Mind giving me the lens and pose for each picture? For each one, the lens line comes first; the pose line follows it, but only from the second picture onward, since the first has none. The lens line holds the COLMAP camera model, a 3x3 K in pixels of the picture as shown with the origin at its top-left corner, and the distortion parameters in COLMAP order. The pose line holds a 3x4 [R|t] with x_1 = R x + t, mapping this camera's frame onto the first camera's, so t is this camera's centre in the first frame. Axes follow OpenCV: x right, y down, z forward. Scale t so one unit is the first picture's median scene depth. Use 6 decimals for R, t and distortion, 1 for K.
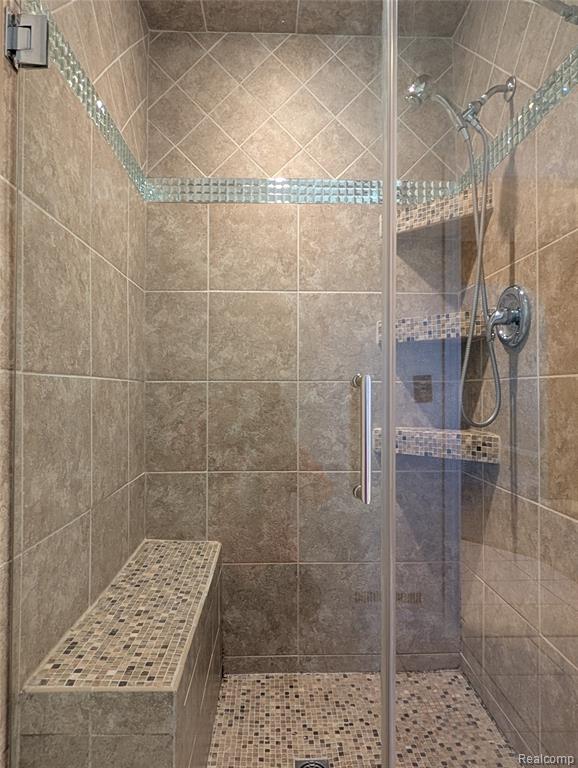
lens RADIAL K [[479.4, 0, 287.0], [0, 479.4, 381.4], [0, 0, 1]] dist [-0.000838, -0.000250]
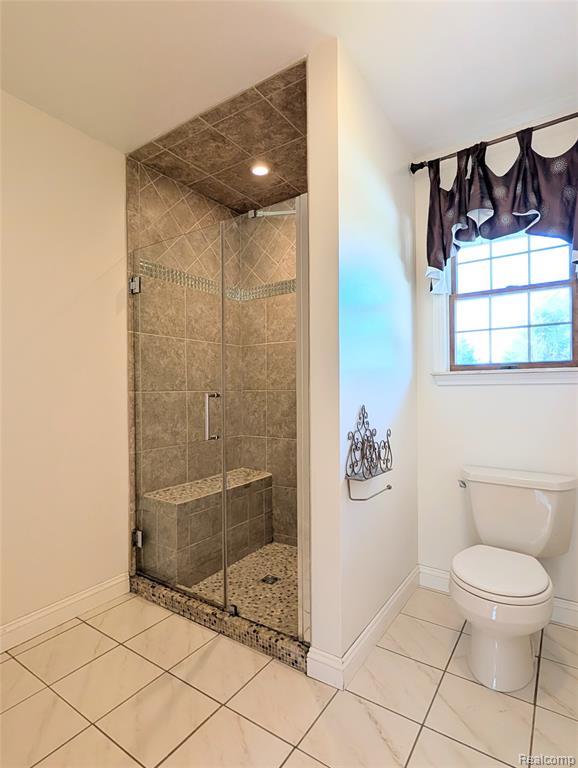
lens RADIAL K [[409.4, 0, 292.2], [0, 409.4, 388.9], [0, 0, 1]] dist [-0.001488, -0.000238]
pose [[0.810642, -0.008739, -0.585477, 0.898853], [0.021313, 0.999666, 0.014589, -0.028592], [0.585154, -0.024305, 0.810558, -0.280721]]
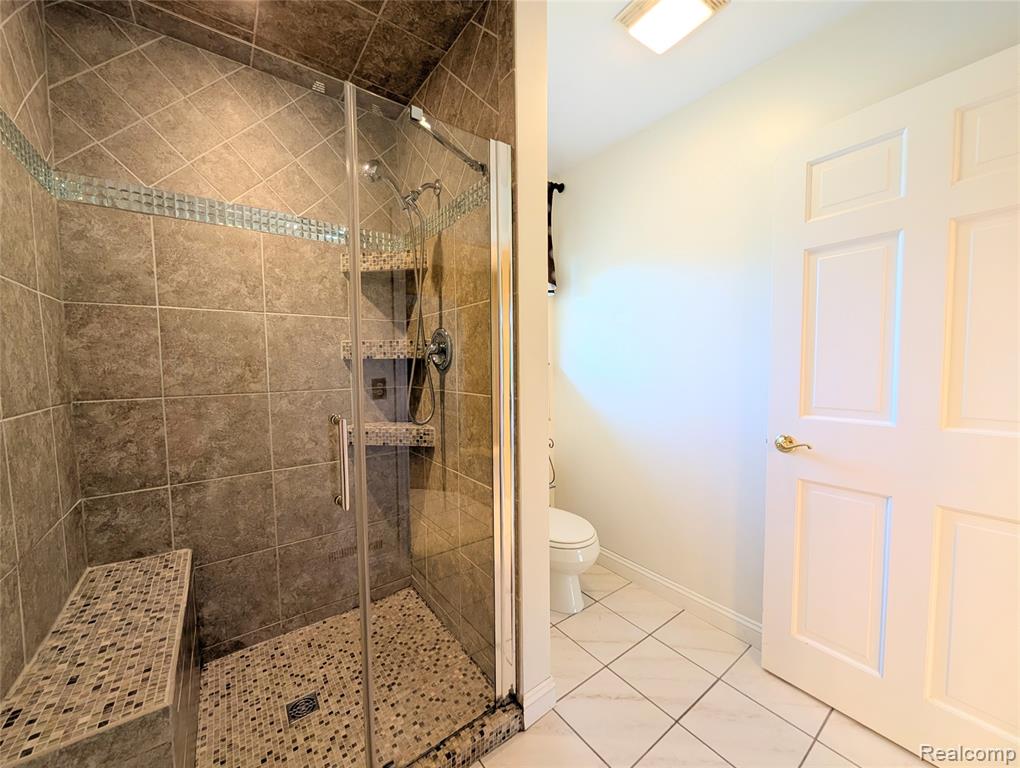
lens RADIAL K [[386.7, 0, 511.0], [0, 386.7, 386.4], [0, 0, 1]] dist [-0.002448, 0.000416]
pose [[0.817476, -0.045294, 0.574178, -0.033709], [0.000139, 0.996918, 0.078444, -0.088848], [-0.575962, -0.064047, 0.814964, -0.079596]]
